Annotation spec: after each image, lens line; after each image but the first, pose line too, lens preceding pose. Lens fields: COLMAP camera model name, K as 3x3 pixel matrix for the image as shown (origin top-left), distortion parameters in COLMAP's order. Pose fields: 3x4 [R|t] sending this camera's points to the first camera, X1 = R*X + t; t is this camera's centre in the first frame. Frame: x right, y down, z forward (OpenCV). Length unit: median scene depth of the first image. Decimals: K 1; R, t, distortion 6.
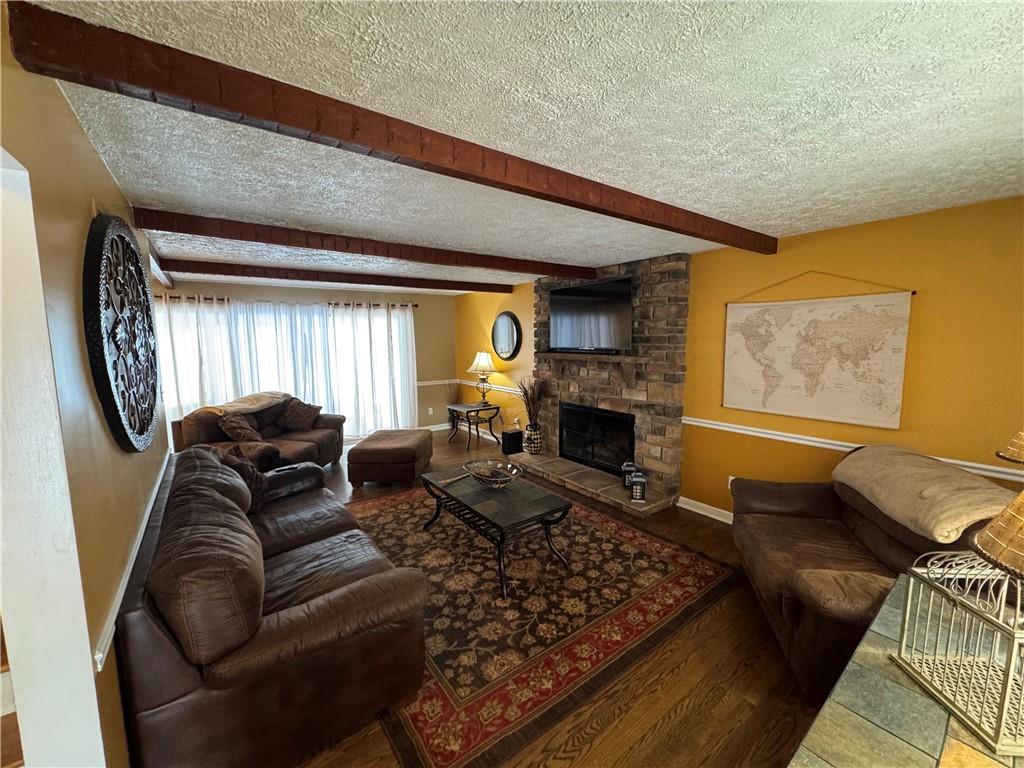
lens RADIAL K [[411.7, 0, 512.5], [0, 411.7, 384.7], [0, 0, 1]] dist [0.008196, -0.002870]
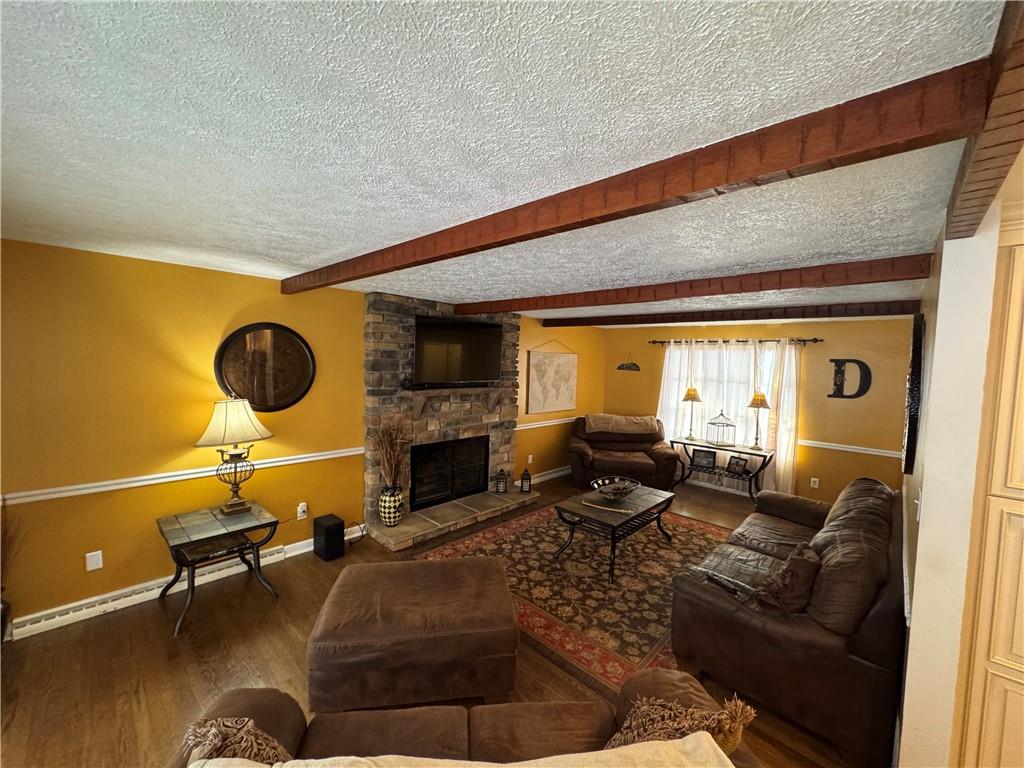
lens RADIAL K [[411.7, 0, 512.0], [0, 411.7, 385.9], [0, 0, 1]] dist [0.008196, -0.002870]
pose [[-0.177938, -0.060860, 0.982158, -0.933561], [0.082953, 0.993605, 0.076598, -0.163246], [-0.980539, 0.095103, -0.171752, 1.172223]]
